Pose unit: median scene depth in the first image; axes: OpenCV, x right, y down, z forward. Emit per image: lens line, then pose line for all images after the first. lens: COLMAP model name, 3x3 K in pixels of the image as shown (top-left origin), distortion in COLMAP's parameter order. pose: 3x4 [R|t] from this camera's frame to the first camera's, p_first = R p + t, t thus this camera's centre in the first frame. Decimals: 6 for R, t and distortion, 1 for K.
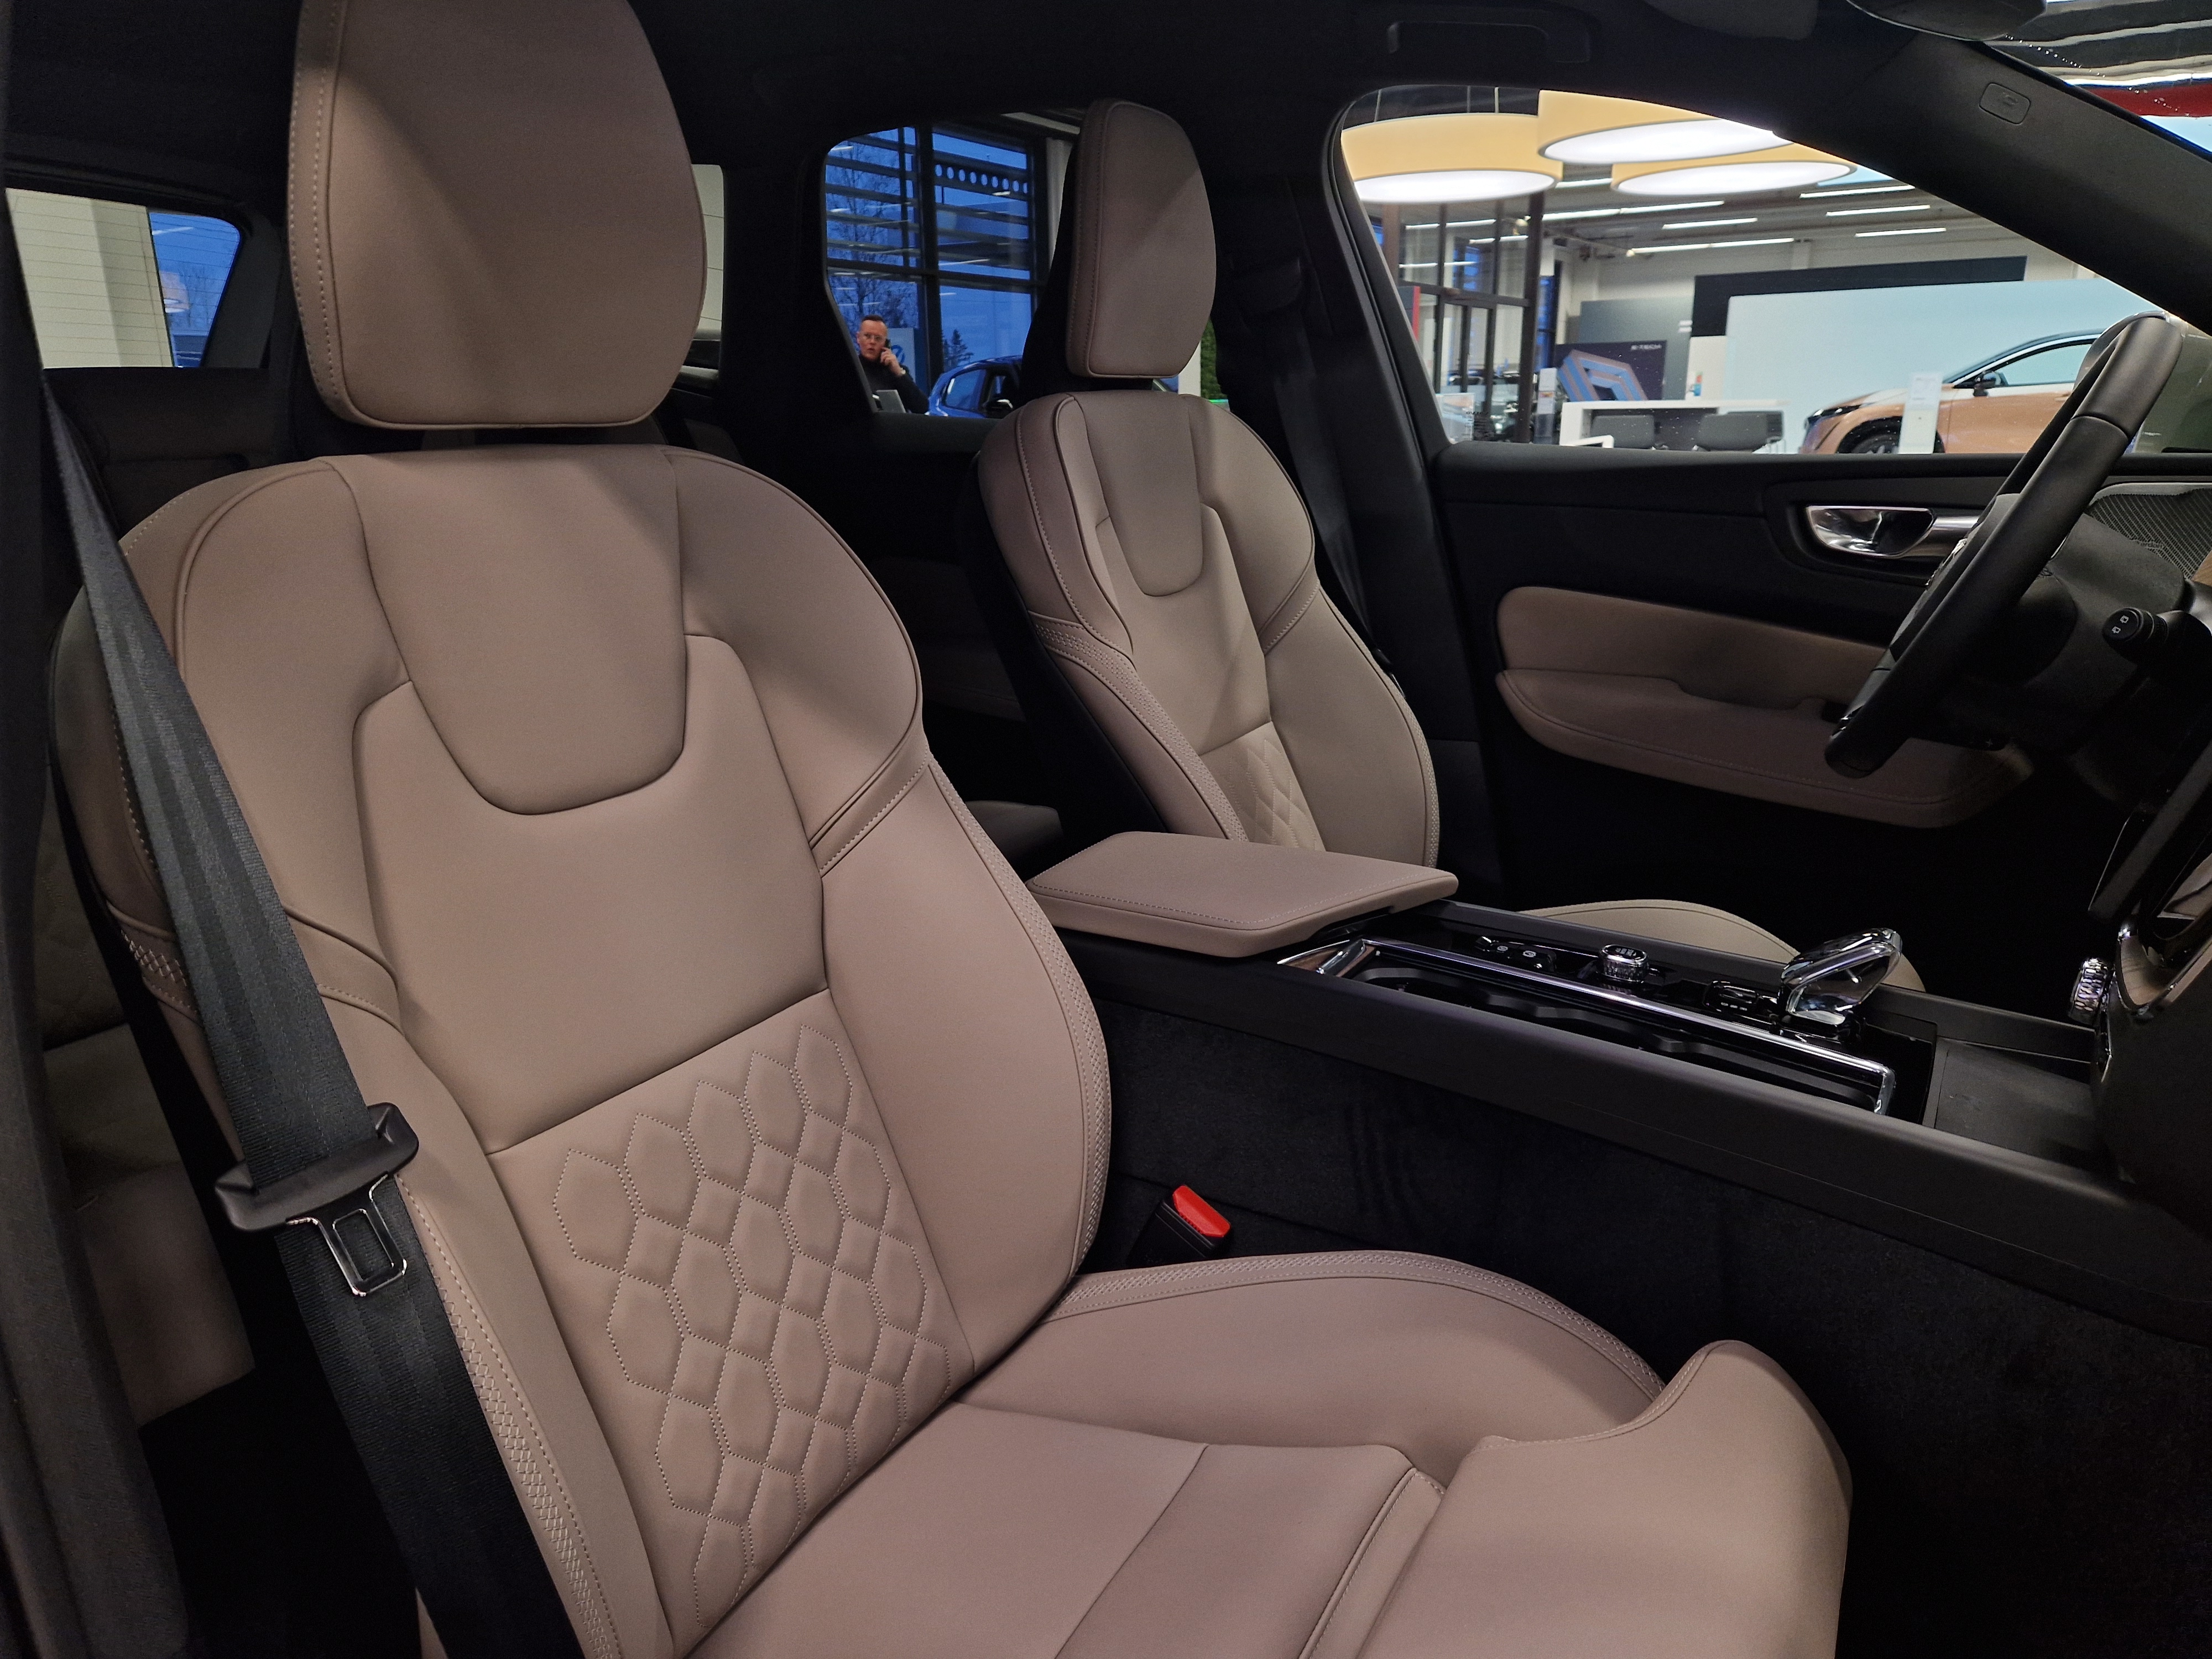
lens RADIAL K [[1486.3, 0, 1106.0], [0, 1486.3, 829.5], [0, 0, 1]] dist [0.007486, 0.003086]
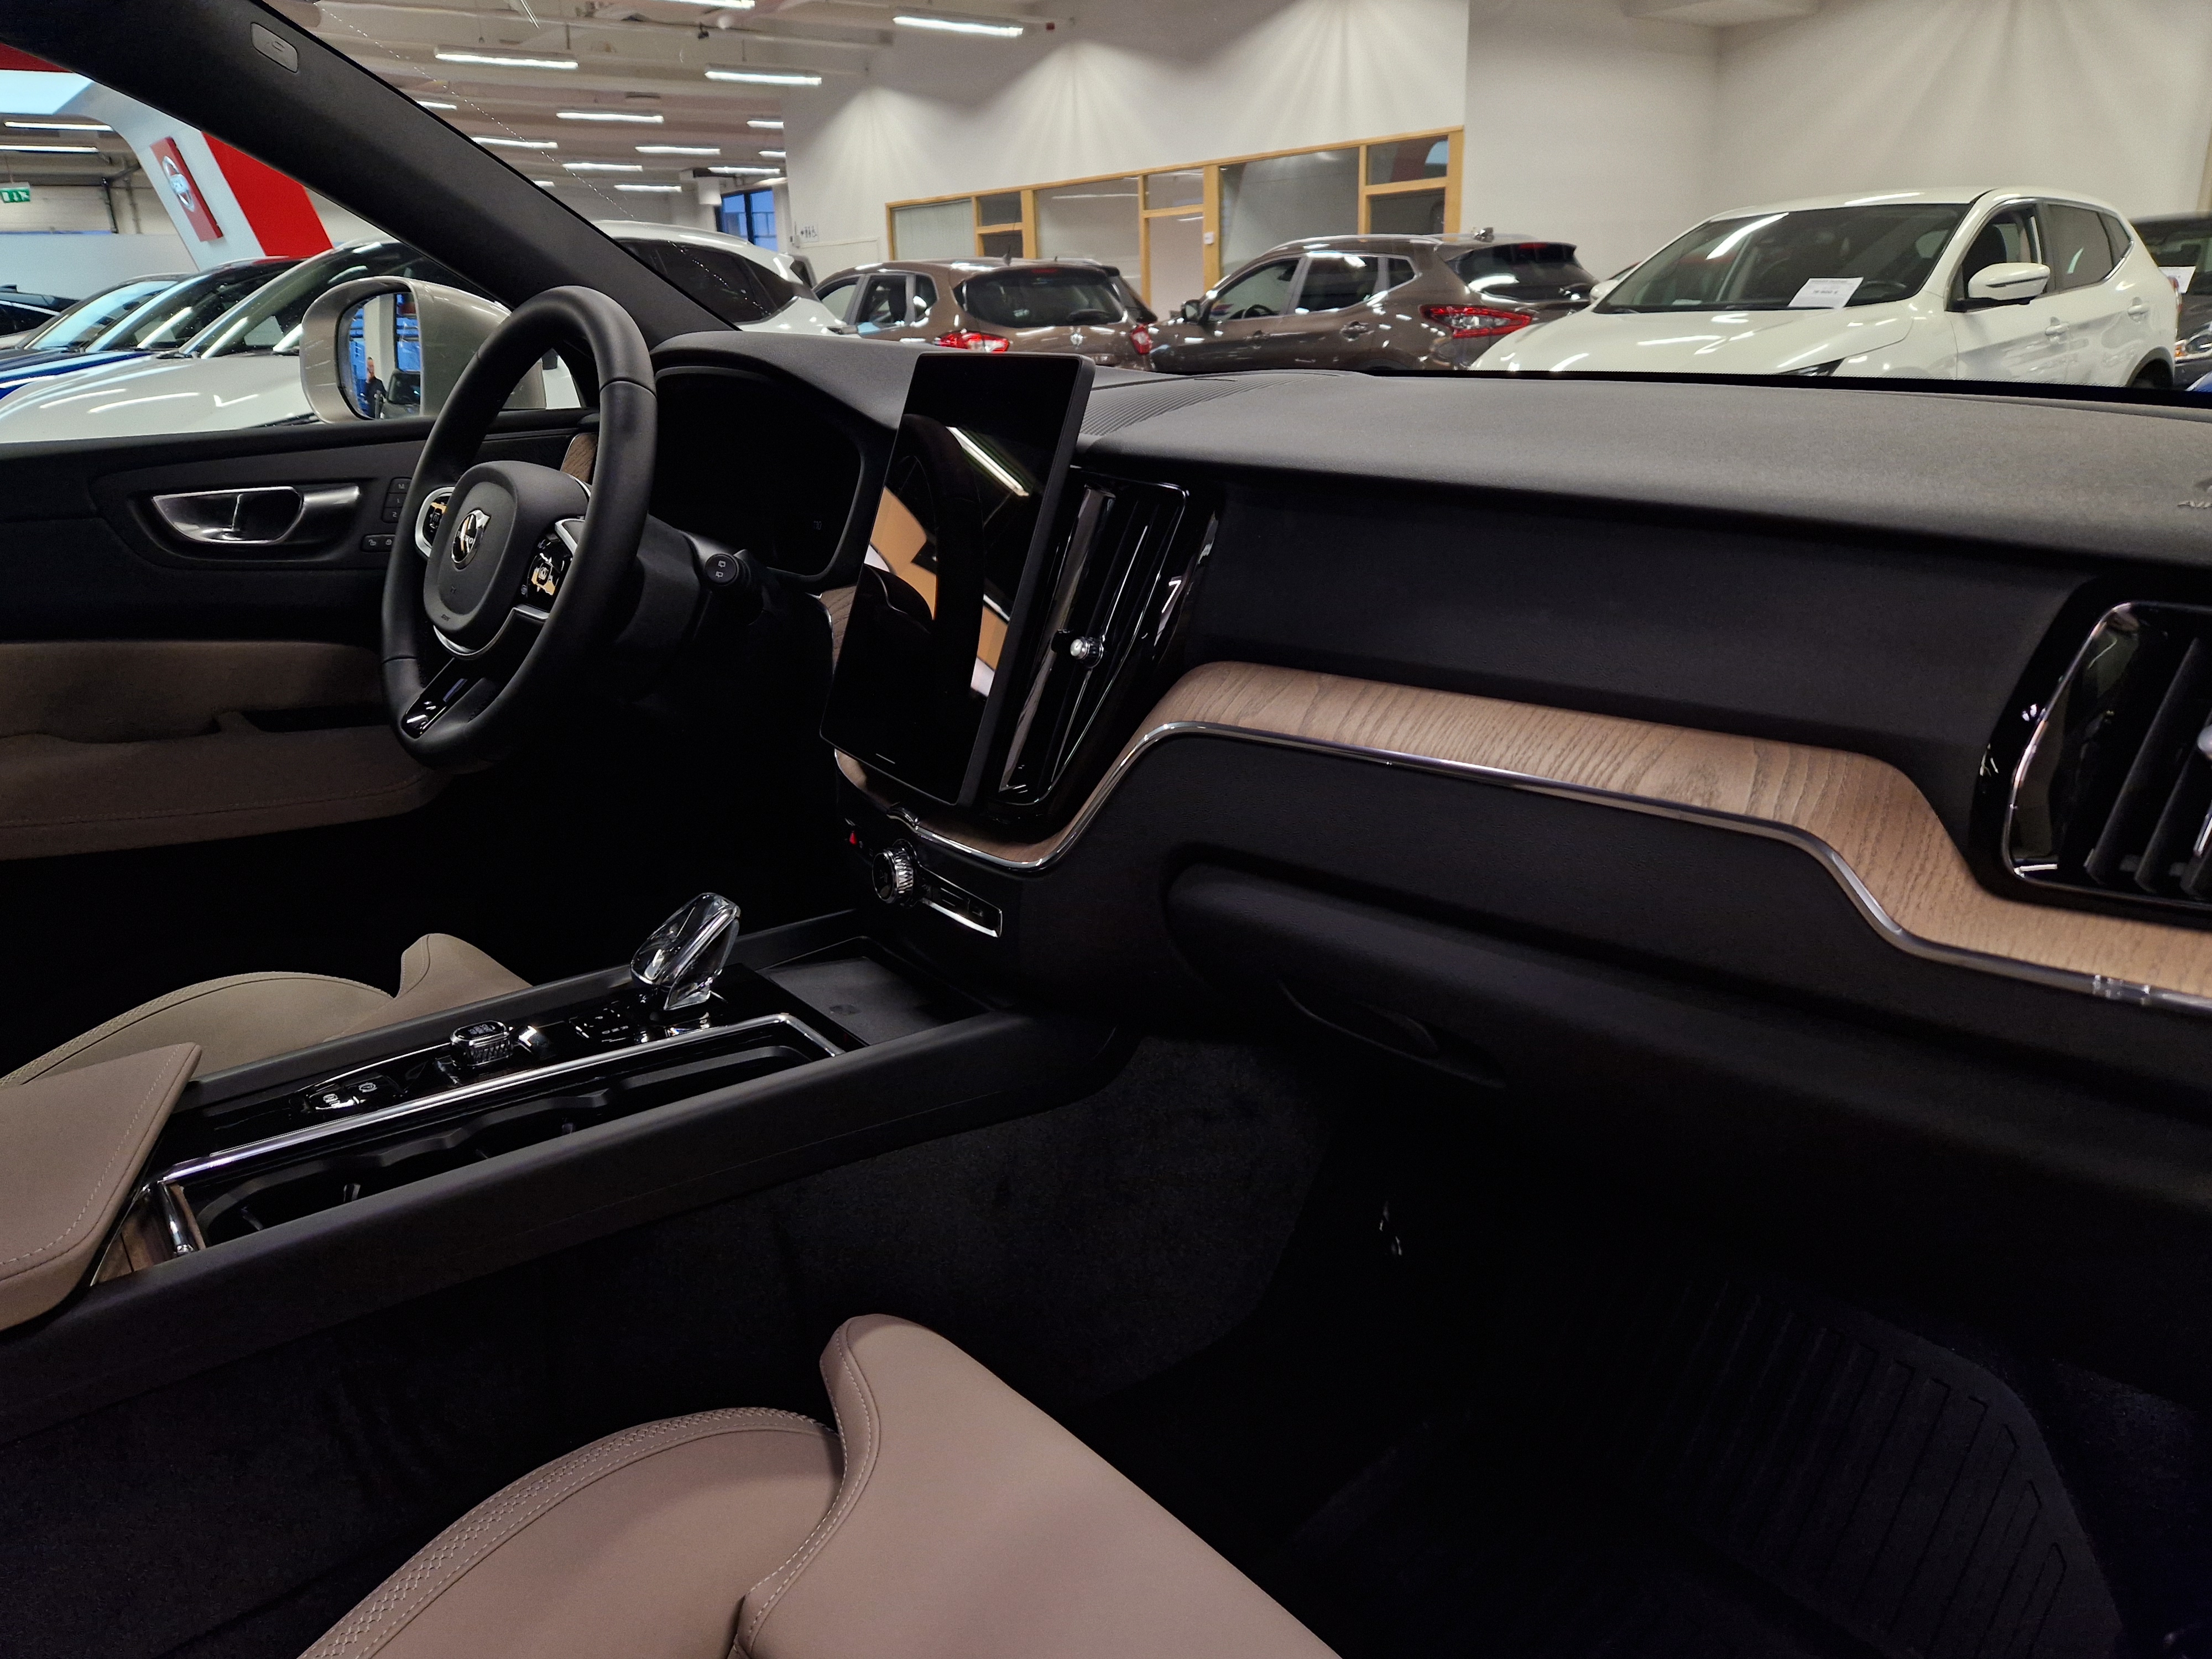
lens RADIAL K [[1486.3, 0, 1106.0], [0, 1486.3, 829.5], [0, 0, 1]] dist [0.007486, 0.003086]
pose [[0.350099, -0.309198, 0.884210, -0.154048], [0.286067, 0.934146, 0.213393, -0.066168], [-0.891962, 0.178235, 0.415495, 0.192629]]
